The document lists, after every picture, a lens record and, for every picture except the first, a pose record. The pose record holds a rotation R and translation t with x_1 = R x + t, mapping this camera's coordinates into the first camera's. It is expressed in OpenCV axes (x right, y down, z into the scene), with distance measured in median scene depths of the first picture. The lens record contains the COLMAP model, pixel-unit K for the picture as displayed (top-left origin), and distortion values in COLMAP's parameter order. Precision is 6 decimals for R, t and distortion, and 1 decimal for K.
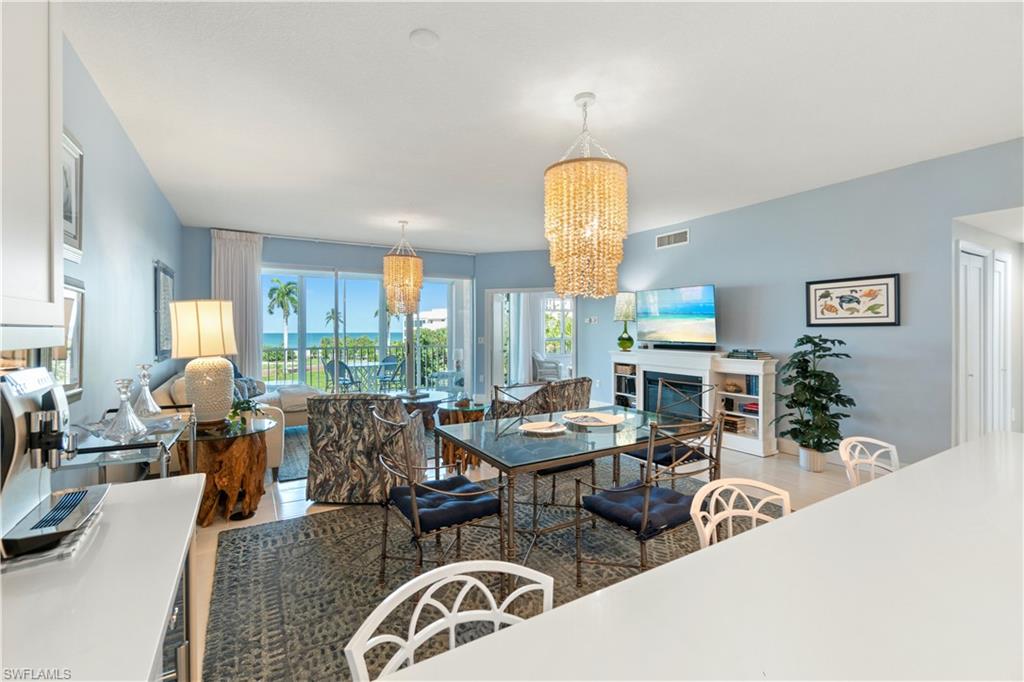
lens RADIAL K [[444.6, 0, 508.1], [0, 444.6, 330.5], [0, 0, 1]] dist [-0.001800, -0.000073]
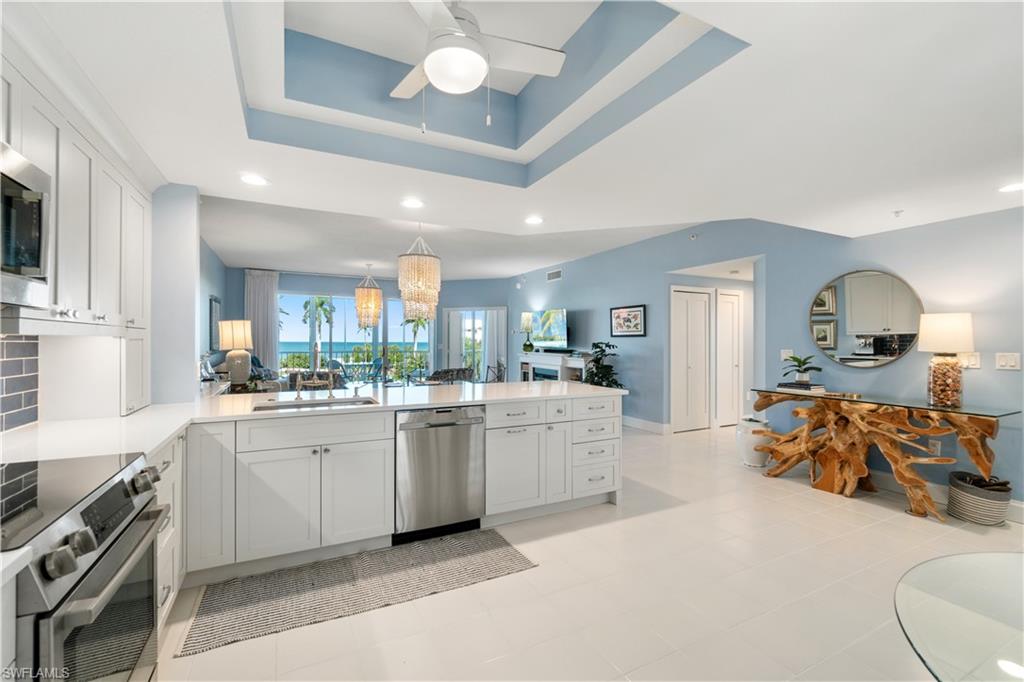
lens RADIAL K [[444.6, 0, 509.0], [0, 444.6, 340.1], [0, 0, 1]] dist [-0.001800, -0.000073]
pose [[0.997582, 0.007869, -0.069051, 0.437526], [-0.008025, 0.999966, -0.001974, 0.008177], [0.069033, 0.002524, 0.997611, -0.581889]]
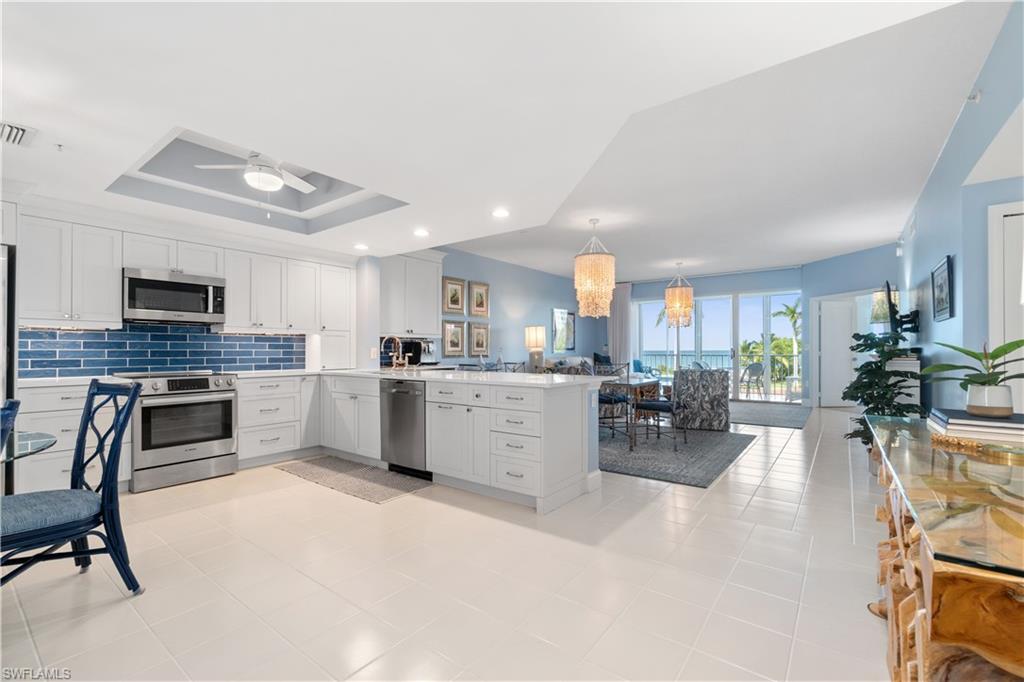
lens RADIAL K [[444.6, 0, 513.0], [0, 444.6, 348.1], [0, 0, 1]] dist [-0.001800, -0.000073]
pose [[0.373442, 0.001849, -0.927652, 1.207248], [-0.000830, 0.999998, 0.001659, 0.040225], [0.927653, 0.000150, 0.373443, -0.069038]]
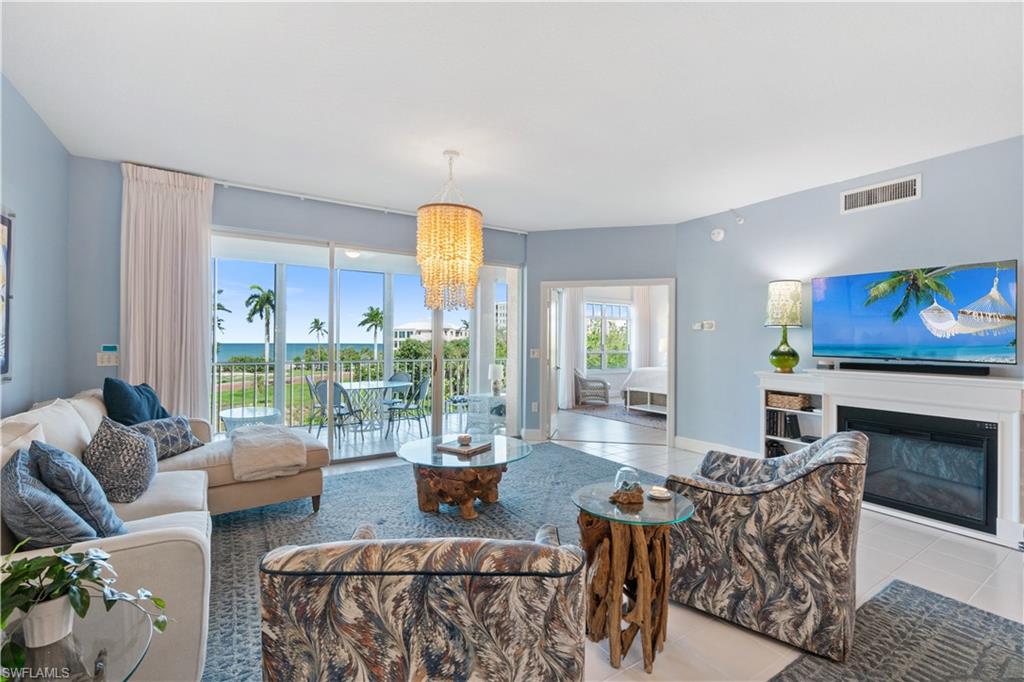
lens RADIAL K [[444.6, 0, 510.8], [0, 444.6, 339.3], [0, 0, 1]] dist [-0.001800, -0.000073]
pose [[0.999343, 0.009639, 0.034948, -0.228535], [-0.009337, 0.999918, -0.008788, 0.010950], [-0.035030, 0.008456, 0.999350, 0.533553]]
